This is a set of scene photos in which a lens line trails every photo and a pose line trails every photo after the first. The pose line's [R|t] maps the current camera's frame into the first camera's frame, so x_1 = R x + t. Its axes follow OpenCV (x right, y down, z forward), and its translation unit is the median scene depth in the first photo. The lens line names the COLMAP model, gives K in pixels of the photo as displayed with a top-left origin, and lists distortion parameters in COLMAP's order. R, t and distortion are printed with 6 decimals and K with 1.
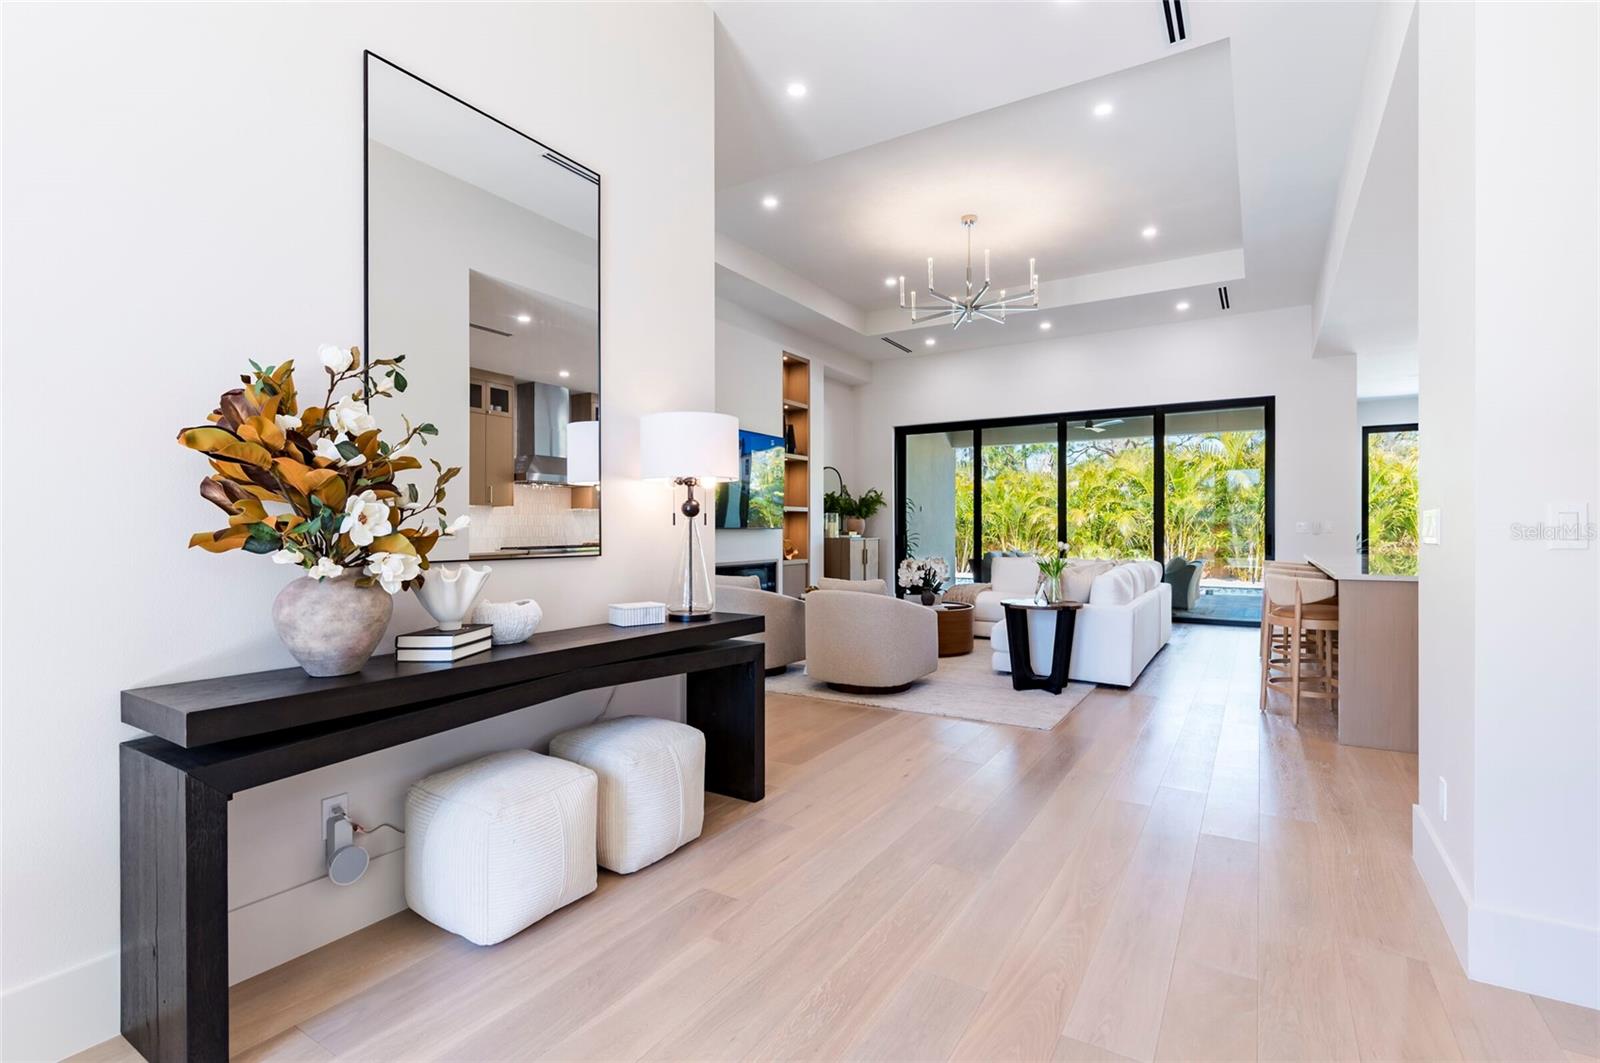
lens RADIAL K [[743.8, 0, 800.0], [0, 743.8, 531.5], [0, 0, 1]] dist [0.000377, -0.000696]
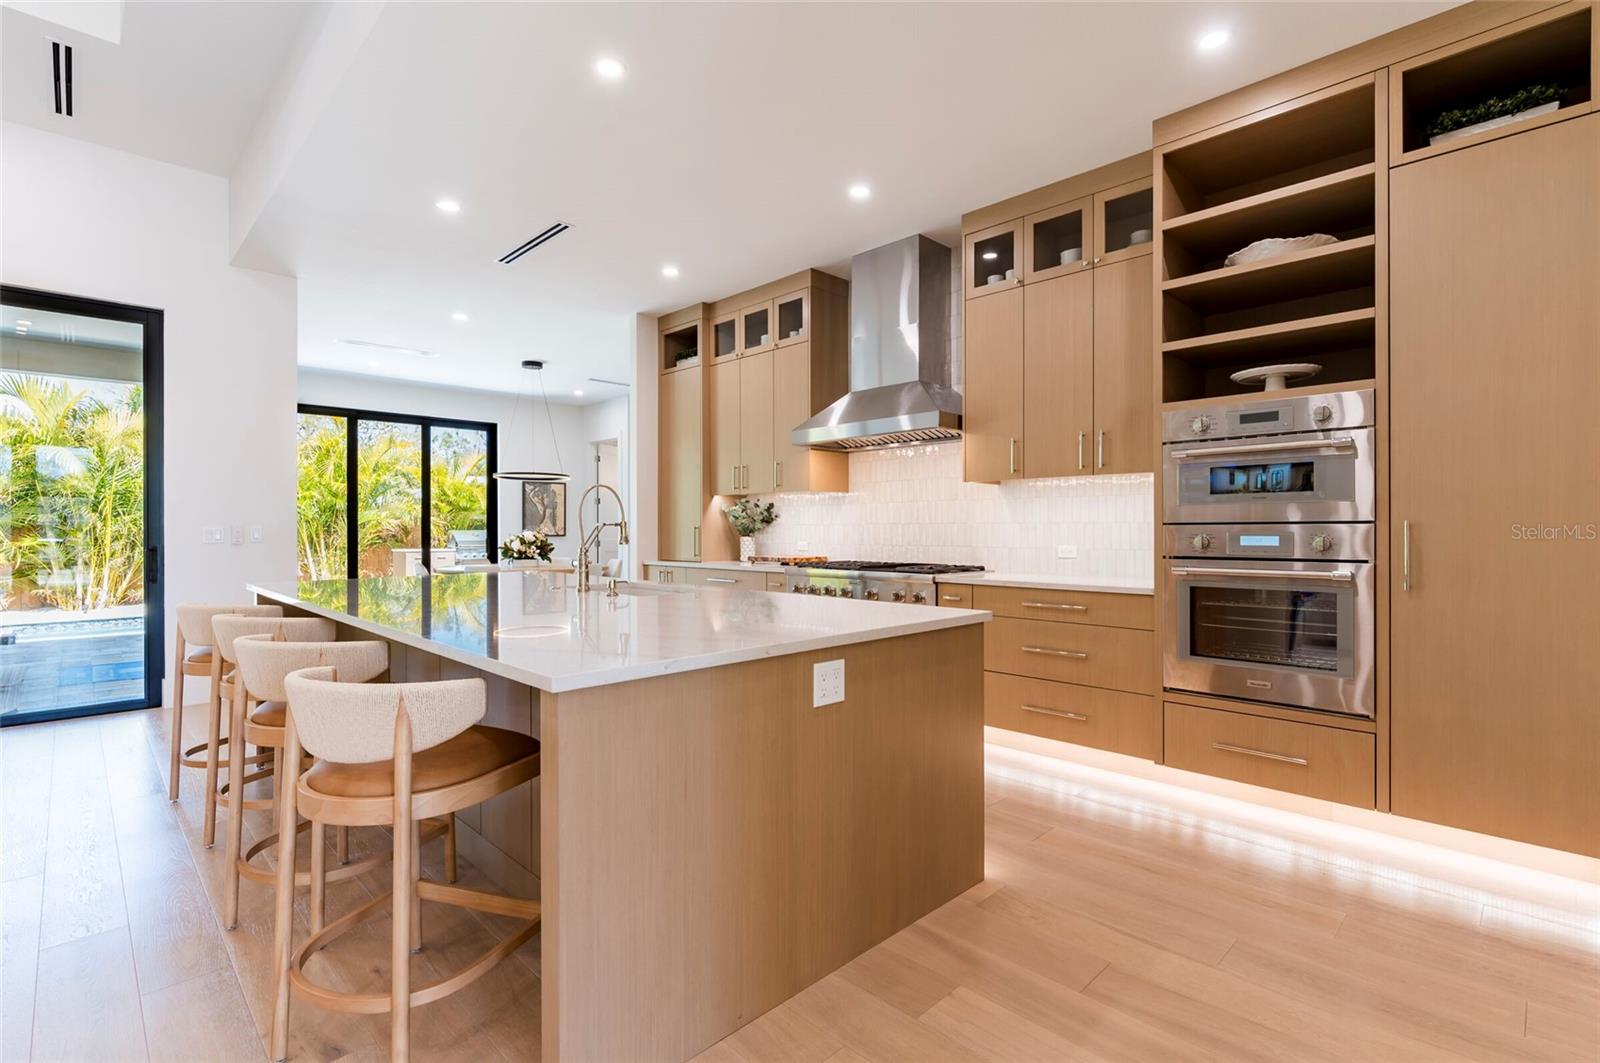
lens RADIAL K [[743.8, 0, 800.0], [0, 743.8, 531.5], [0, 0, 1]] dist [0.000377, -0.000696]
pose [[0.236441, -0.002487, 0.971643, 0.153397], [0.004466, 0.999989, 0.001473, -0.005579], [-0.971636, 0.003991, 0.236449, 0.307047]]
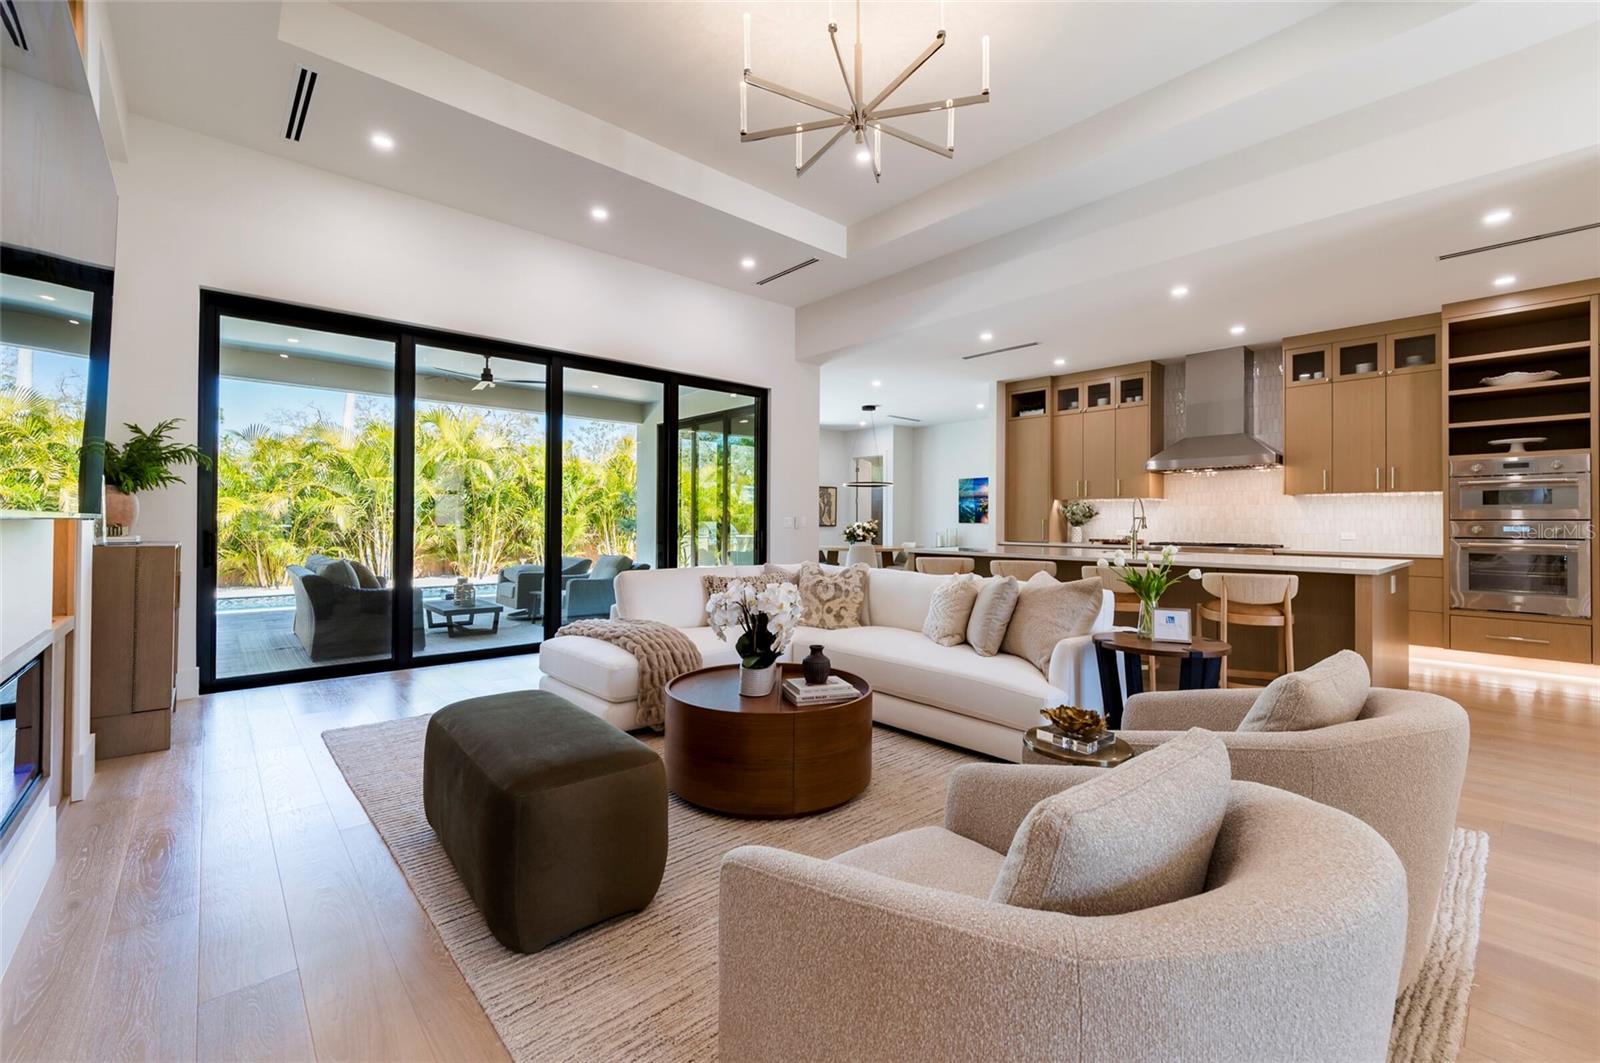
lens RADIAL K [[663.6, 0, 803.8], [0, 663.6, 522.8], [0, 0, 1]] dist [-0.000826, -0.000033]
pose [[0.278061, 0.003489, 0.960557, -0.157429], [-0.002788, 0.999992, -0.002825, -0.002170], [-0.960559, -0.001893, 0.278068, 0.580804]]
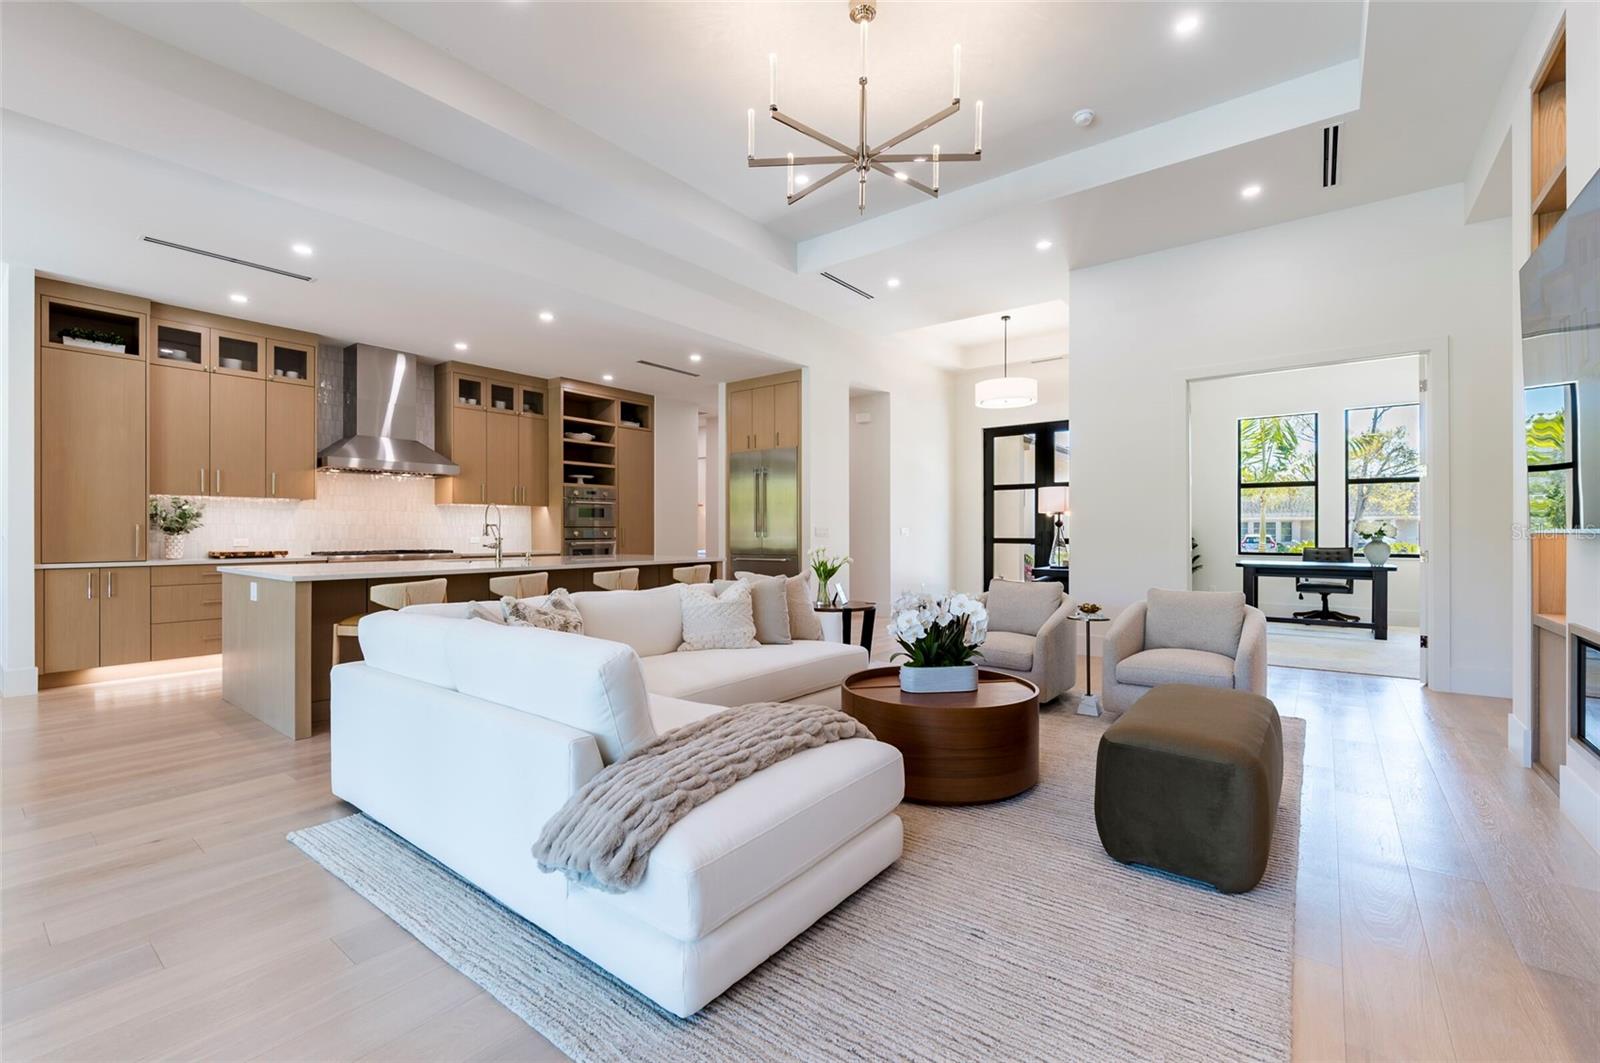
lens RADIAL K [[687.7, 0, 803.0], [0, 687.7, 531.8], [0, 0, 1]] dist [-0.001192, -0.000045]
pose [[-0.995077, 0.001407, 0.099096, 0.144193], [0.001906, 0.999986, 0.004937, -0.005431], [-0.099088, 0.005101, -0.995066, 0.997838]]
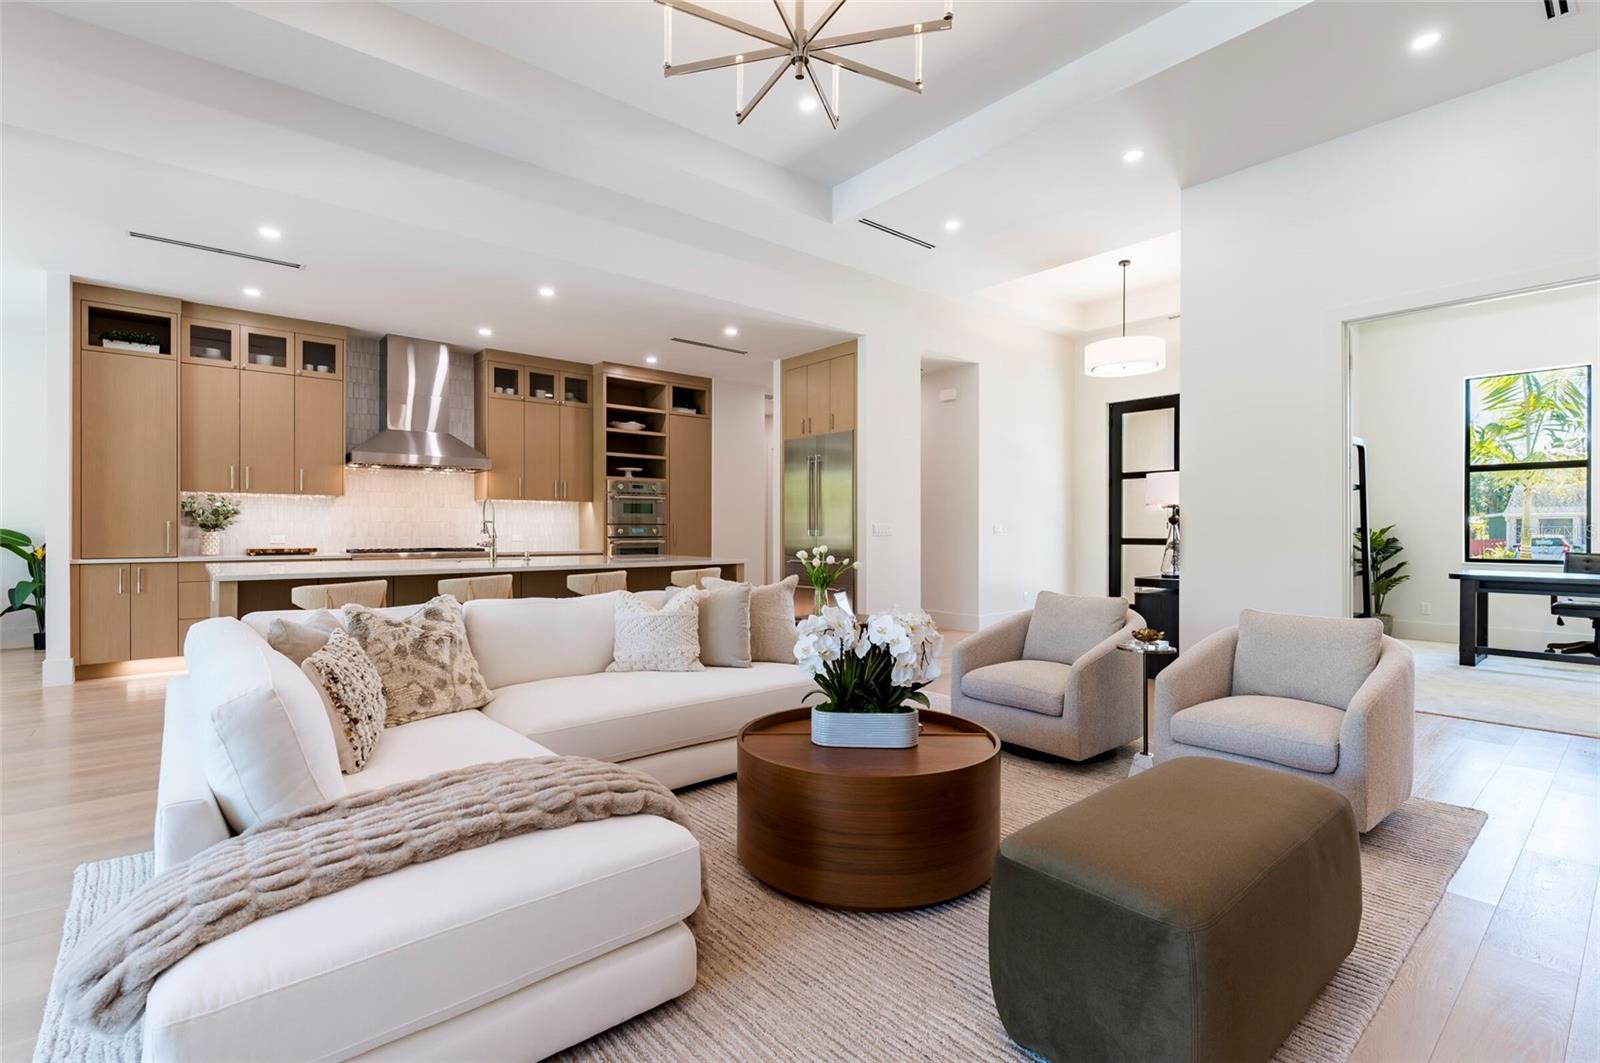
lens RADIAL K [[743.8, 0, 800.0], [0, 743.8, 531.5], [0, 0, 1]] dist [0.000377, -0.000696]
pose [[-0.952009, -0.001124, 0.306068, 0.058271], [0.000982, 0.999977, 0.006728, -0.004806], [-0.306069, 0.006706, -0.951986, 0.925964]]
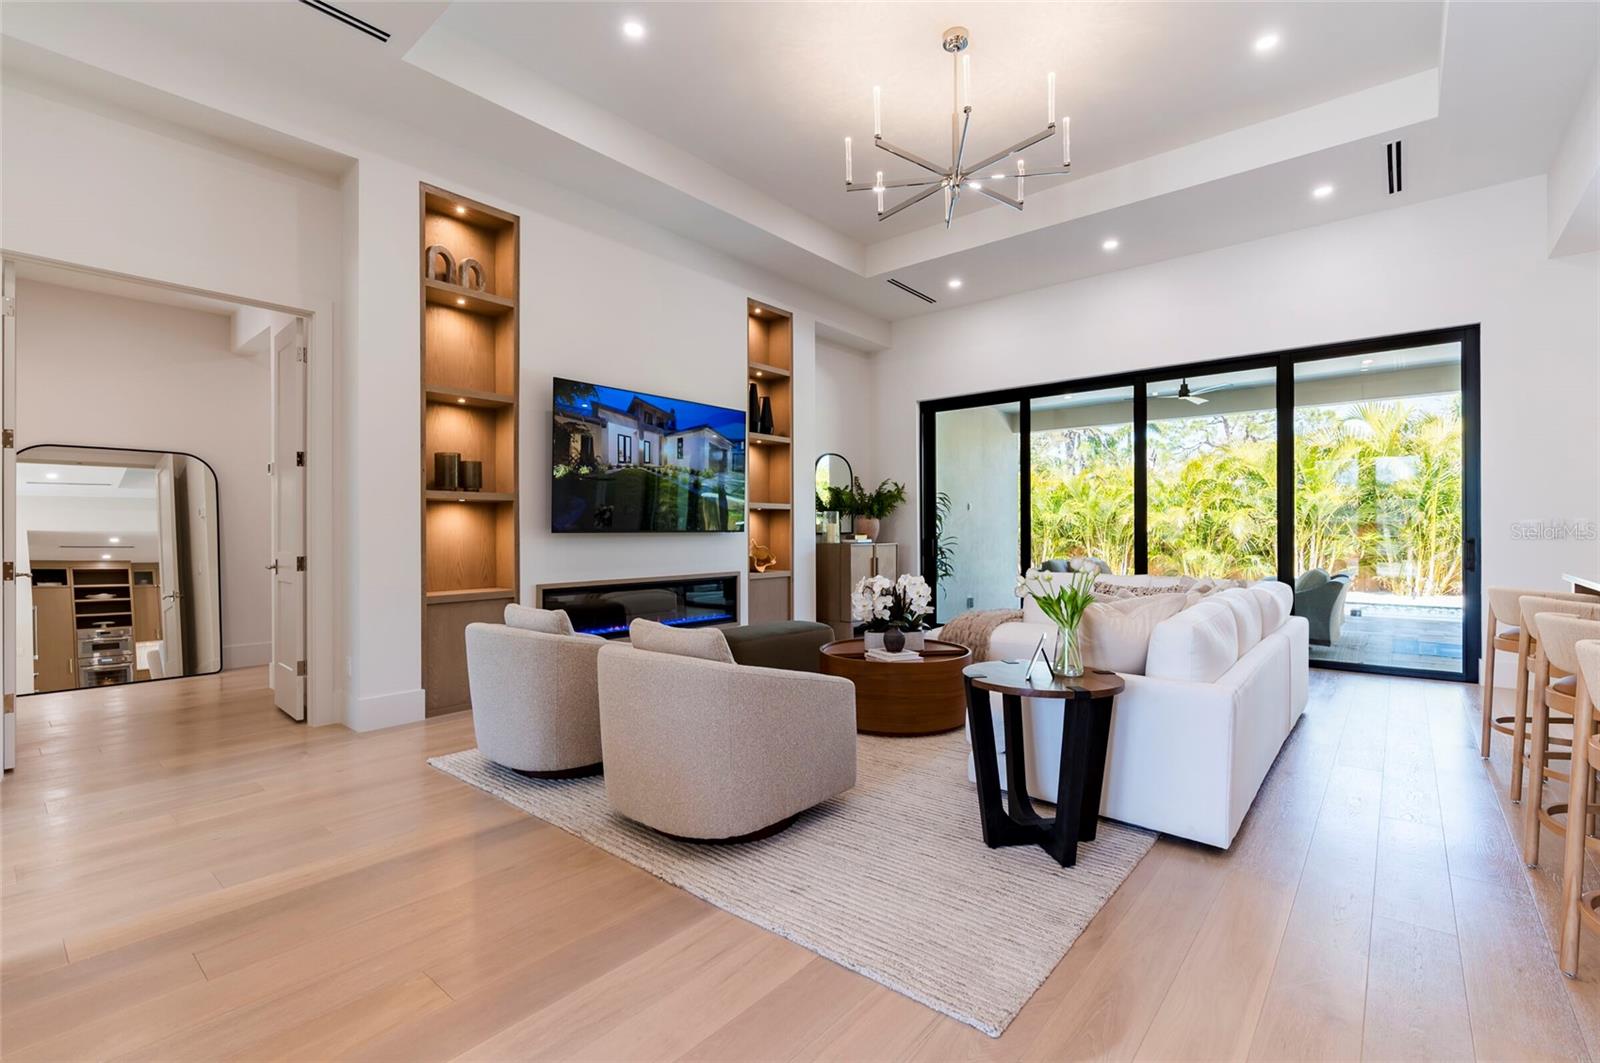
lens RADIAL K [[710.0, 0, 800.0], [0, 710.0, 531.5], [0, 0, 1]] dist [-0.005692, 0.000318]
pose [[0.988892, -0.002852, -0.148608, 0.119695], [0.002302, 0.999990, -0.003874, -0.000848], [0.148617, 0.003489, 0.988889, 0.252080]]
